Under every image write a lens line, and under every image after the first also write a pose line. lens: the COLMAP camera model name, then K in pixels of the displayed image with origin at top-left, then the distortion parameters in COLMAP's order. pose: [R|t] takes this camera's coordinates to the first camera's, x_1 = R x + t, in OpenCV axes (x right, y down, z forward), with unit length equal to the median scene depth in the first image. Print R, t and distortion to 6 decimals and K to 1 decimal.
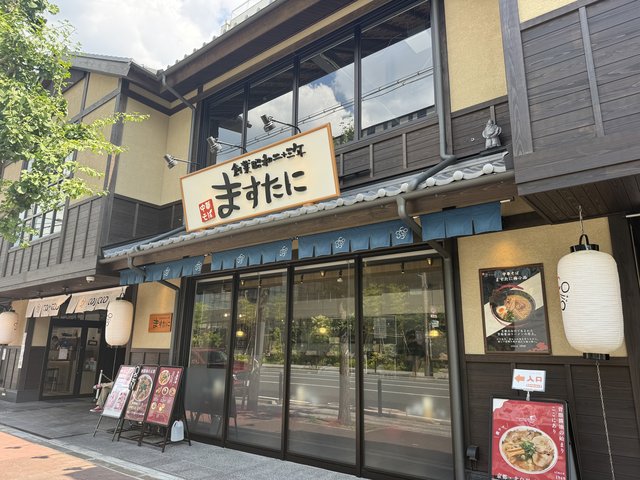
lens RADIAL K [[452.6, 0, 320.7], [0, 452.6, 239.5], [0, 0, 1]] dist [-0.005136, -0.000304]
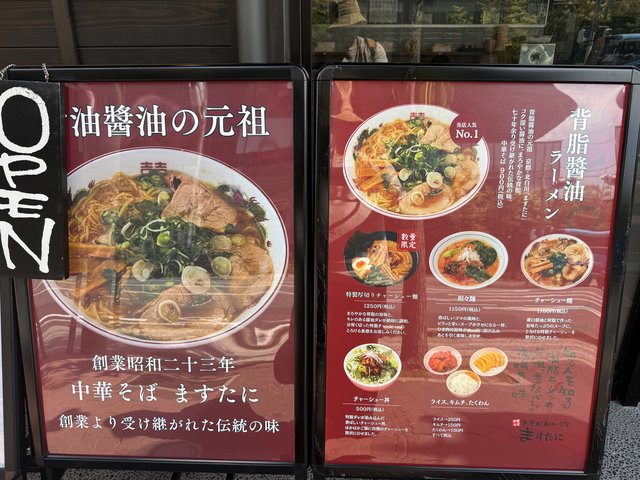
lens RADIAL K [[452.6, 0, 319.6], [0, 452.6, 241.1], [0, 0, 1]] dist [-0.005136, -0.000304]
pose [[0.803019, -0.105318, 0.586574, -0.331918], [-0.135327, 0.926324, 0.351582, 0.213609], [-0.580385, -0.361706, 0.729604, 0.686704]]
